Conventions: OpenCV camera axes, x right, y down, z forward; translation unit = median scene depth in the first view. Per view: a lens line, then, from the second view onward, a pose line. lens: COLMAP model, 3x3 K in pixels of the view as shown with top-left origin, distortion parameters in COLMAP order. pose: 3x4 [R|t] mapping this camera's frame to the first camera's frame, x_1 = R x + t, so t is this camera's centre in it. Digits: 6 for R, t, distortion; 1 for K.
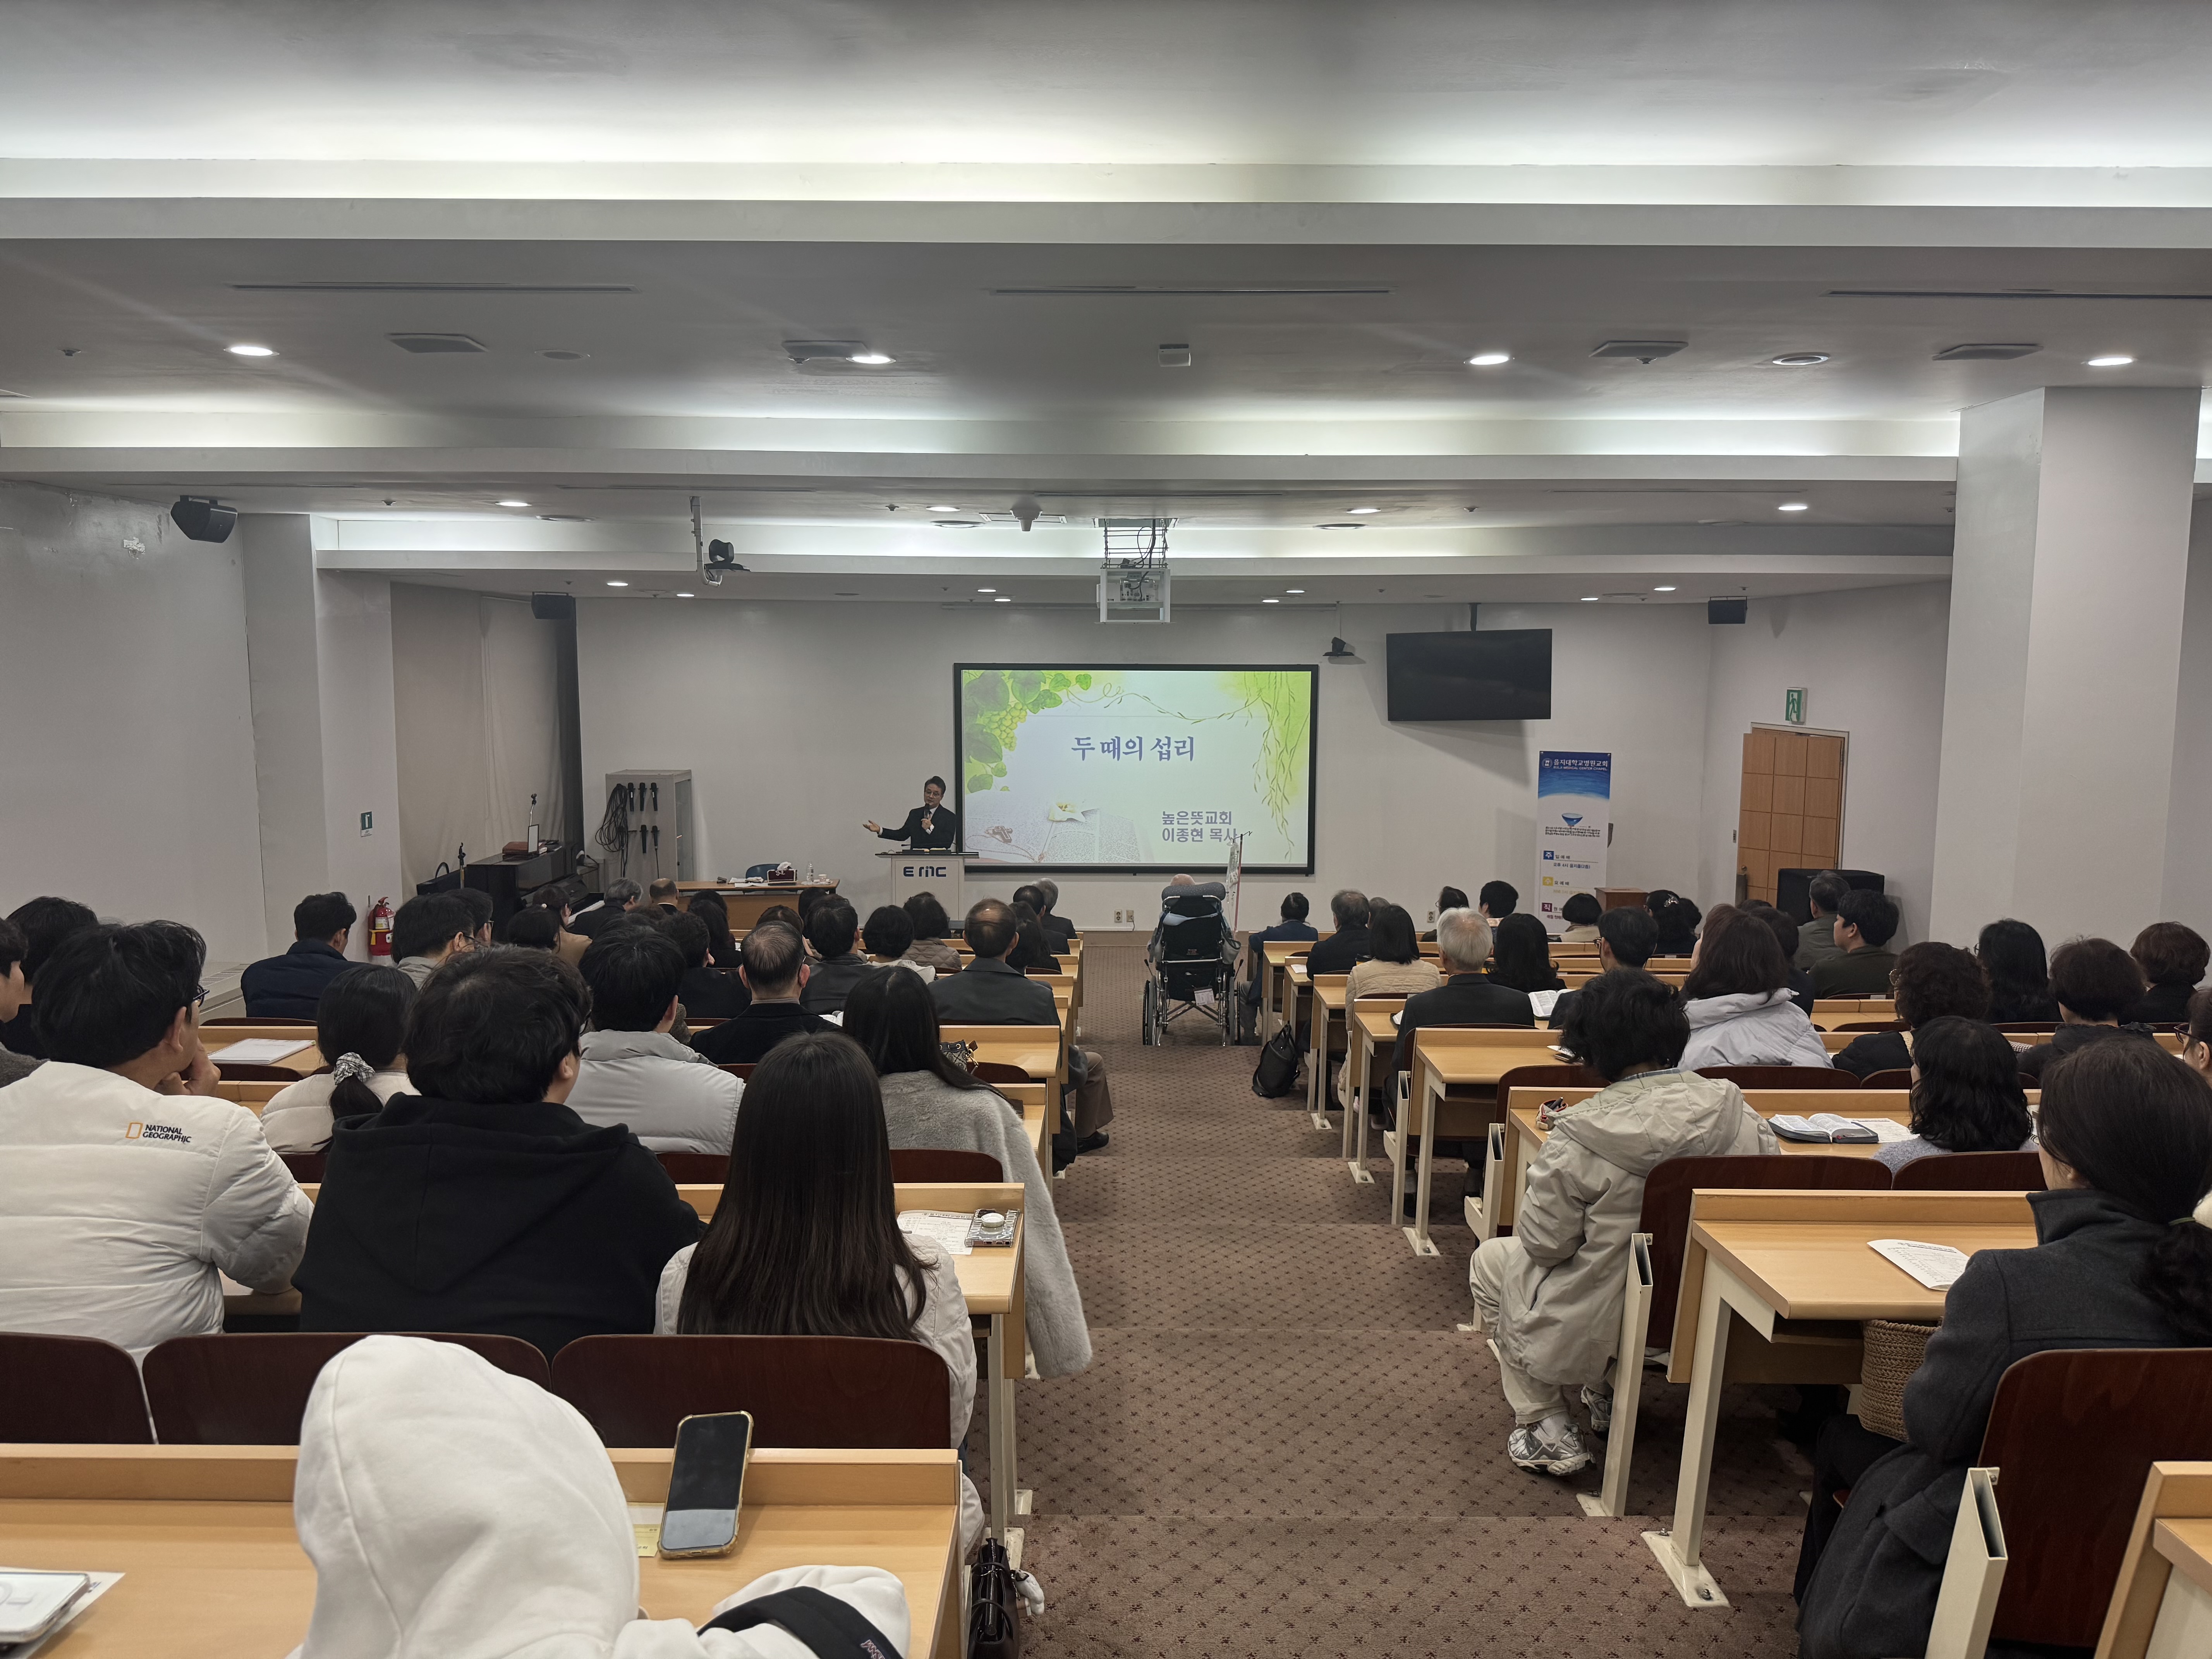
lens RADIAL K [[1552.1, 0, 1096.5], [0, 1552.1, 843.3], [0, 0, 1]] dist [0.116009, -0.002032]
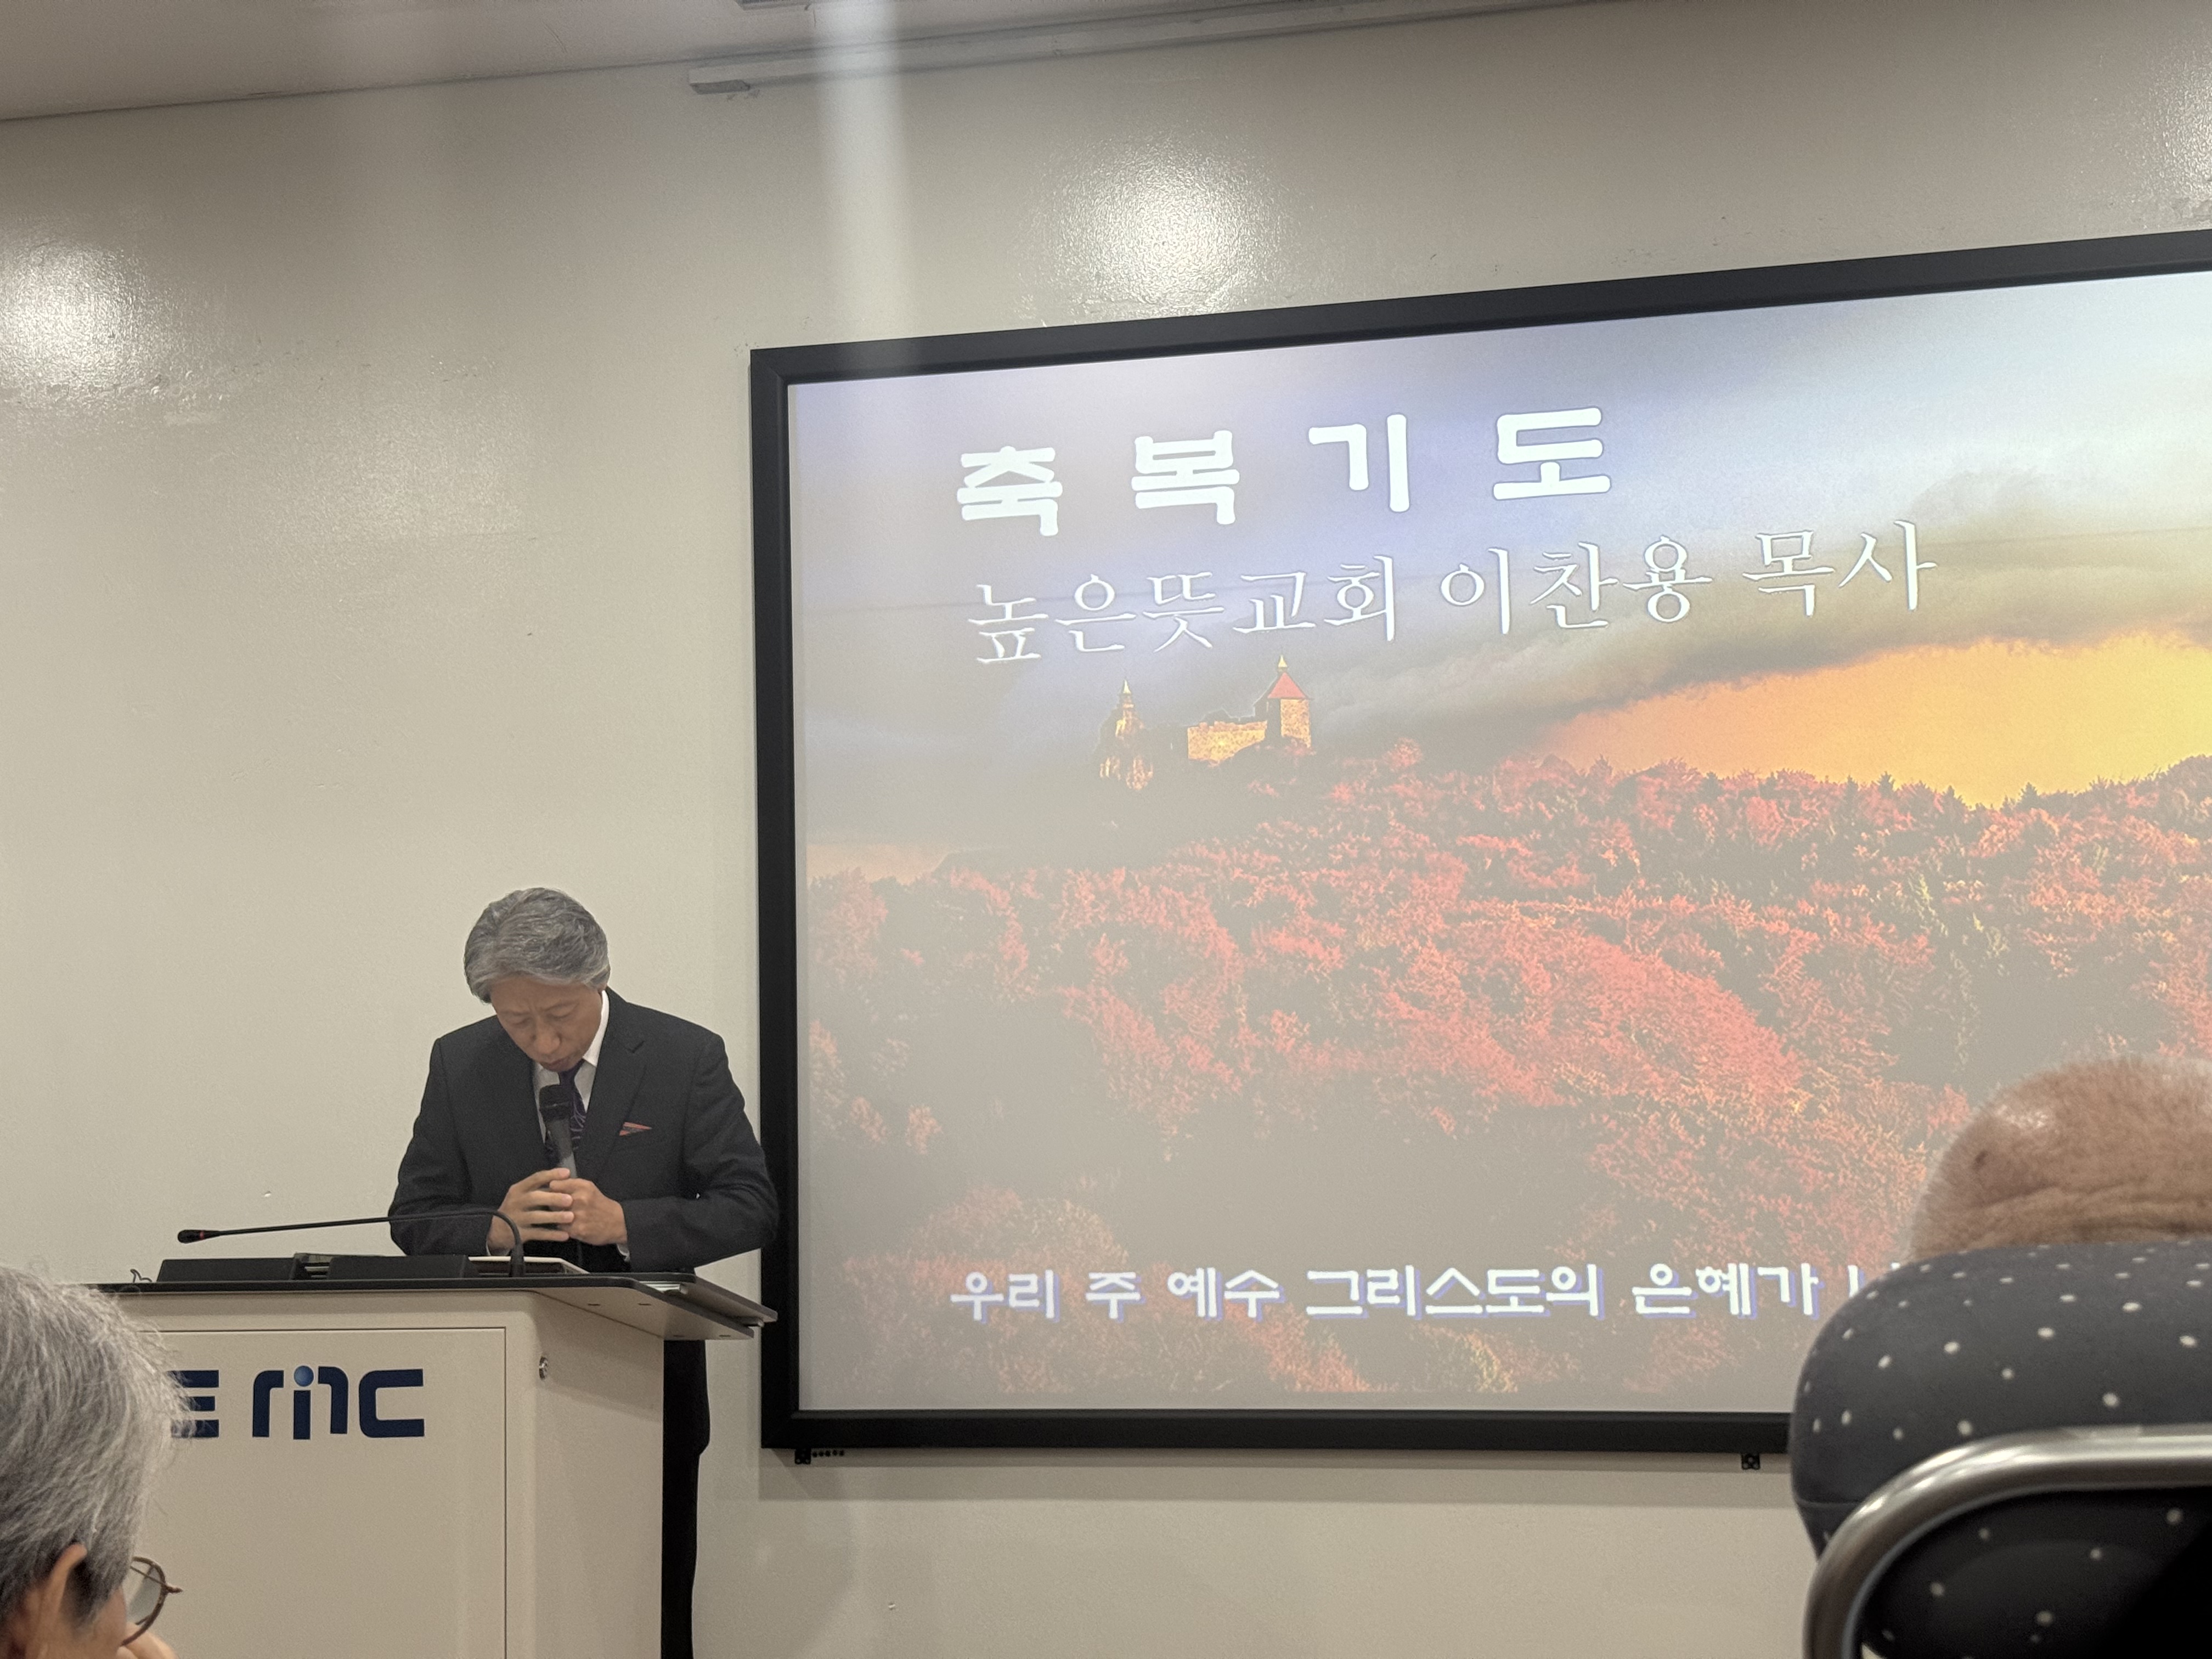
lens RADIAL K [[3091.6, 0, 1089.1], [0, 3091.6, 833.8], [0, 0, 1]] dist [0.124978, 0.000000]
pose [[0.975699, -0.043537, -0.214744, 0.033898], [-0.002609, 0.977683, -0.210068, 0.027928], [0.219098, 0.205524, 0.953811, 0.714398]]
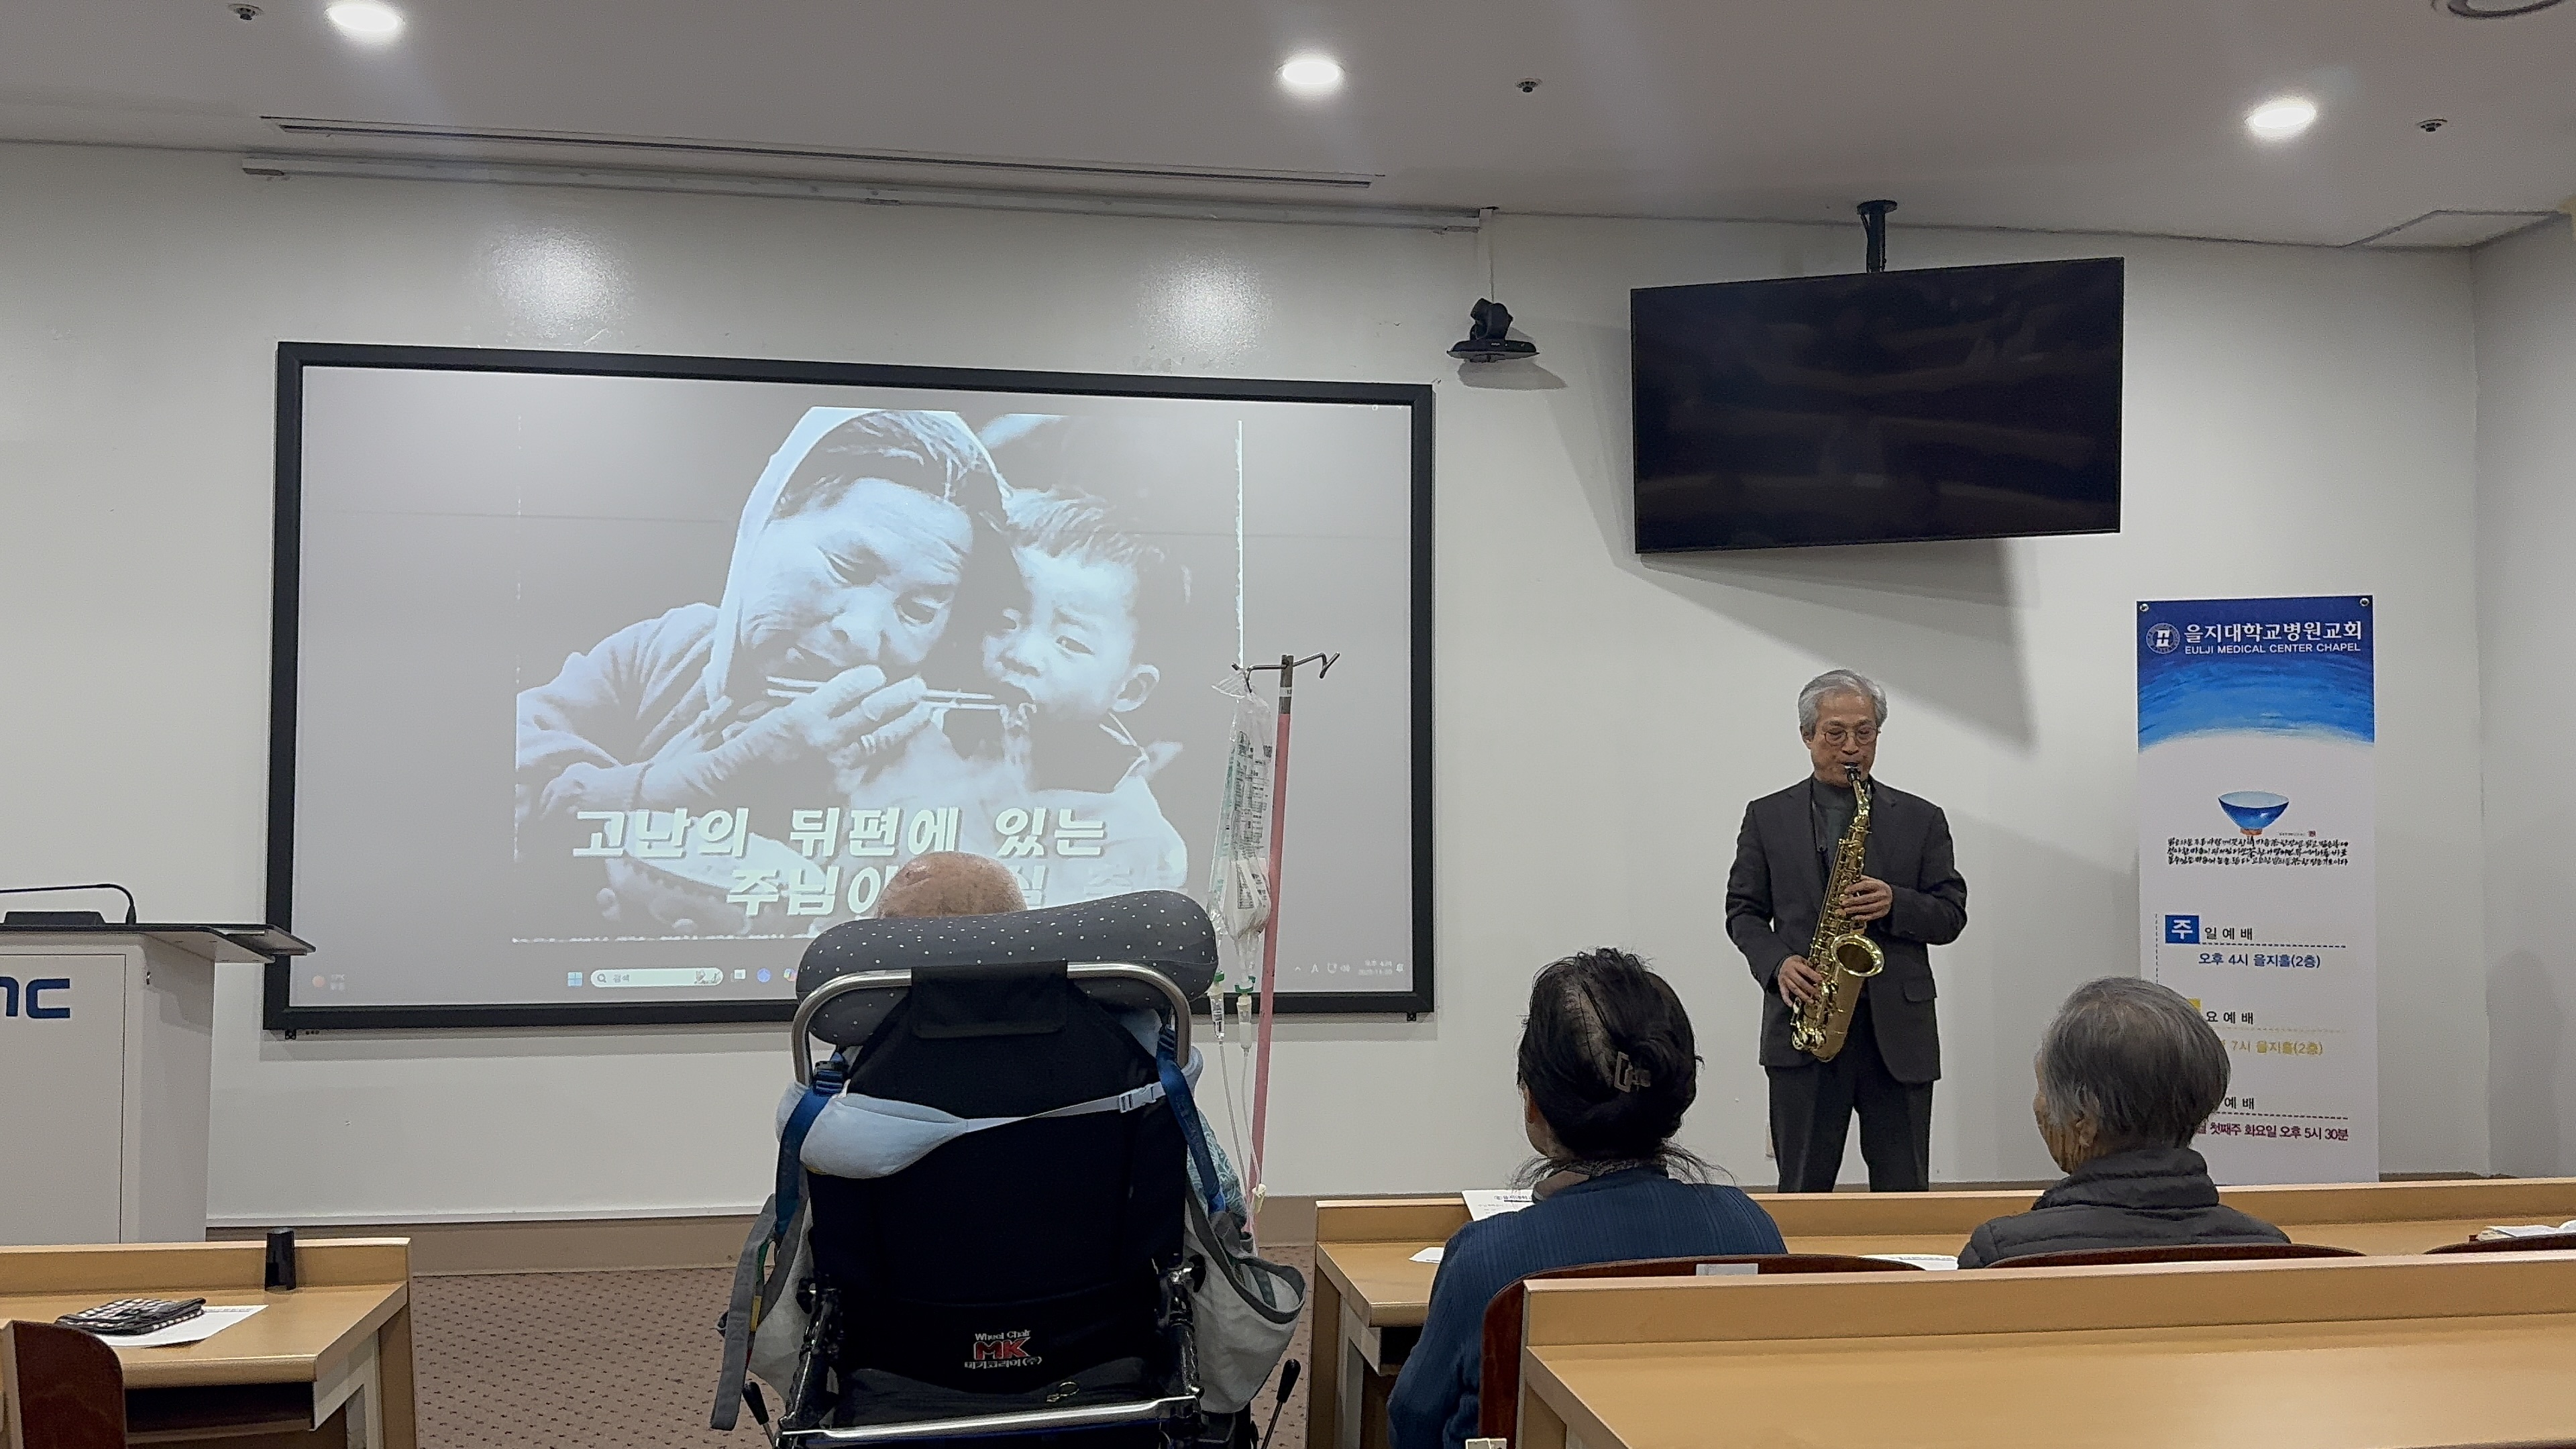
lens RADIAL K [[2151.1, 0, 1287.0], [0, 2151.1, 722.6], [0, 0, 1]] dist [0.051028, -0.049830]
pose [[0.988519, 0.006140, 0.150973, 0.045679], [0.018214, 0.987046, -0.159400, 0.034254], [-0.149996, 0.160320, 0.975602, 0.617452]]
